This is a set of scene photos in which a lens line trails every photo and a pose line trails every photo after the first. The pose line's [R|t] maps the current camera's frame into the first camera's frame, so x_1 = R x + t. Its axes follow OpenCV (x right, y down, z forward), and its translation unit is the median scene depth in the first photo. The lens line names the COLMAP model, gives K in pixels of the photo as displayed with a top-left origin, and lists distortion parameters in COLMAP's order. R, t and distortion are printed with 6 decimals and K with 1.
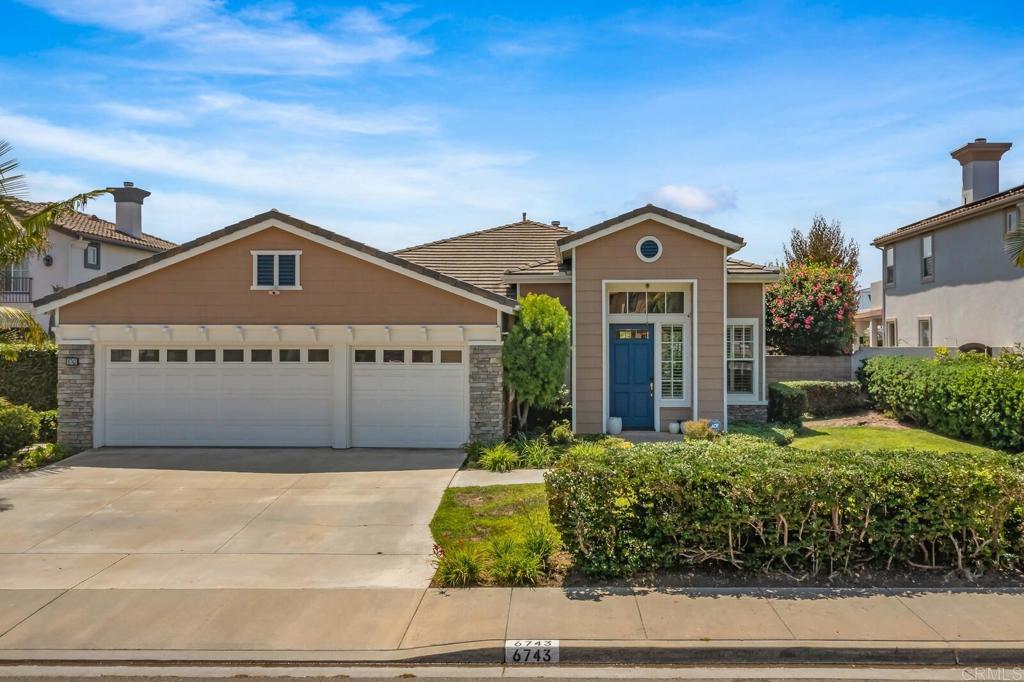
lens RADIAL K [[851.3, 0, 512.0], [0, 851.3, 341.0], [0, 0, 1]] dist [0.007103, -0.000293]
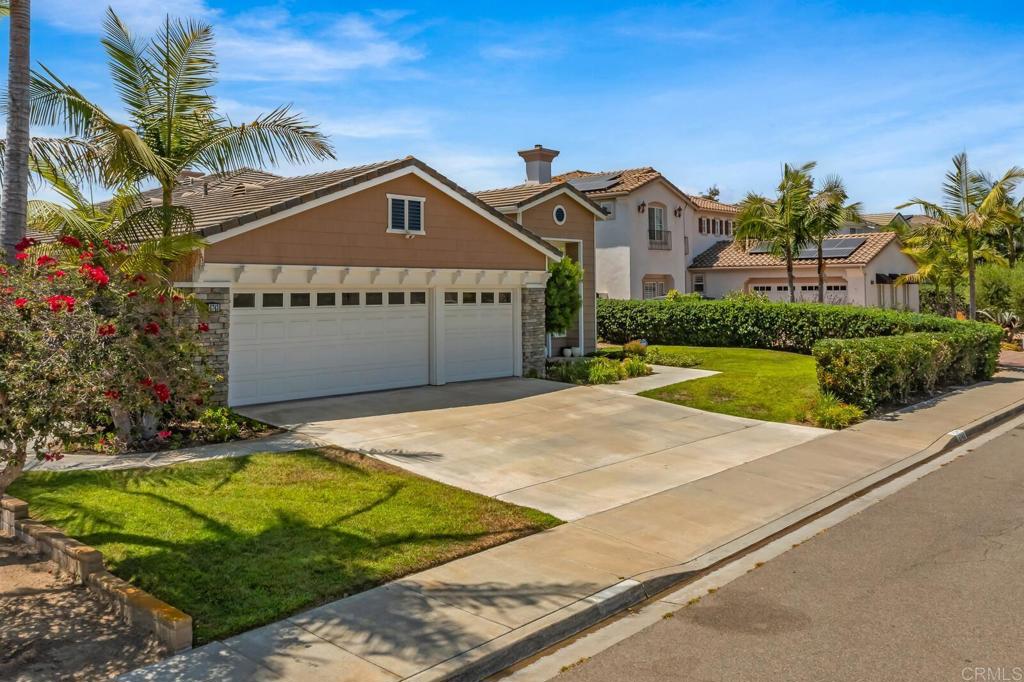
lens RADIAL K [[851.3, 0, 512.0], [0, 851.3, 341.0], [0, 0, 1]] dist [0.007103, -0.000293]
pose [[0.629093, -0.049670, 0.775741, -0.999672], [-0.001384, 0.997883, 0.065016, 0.001610], [-0.777329, -0.041974, 0.627693, 0.250188]]
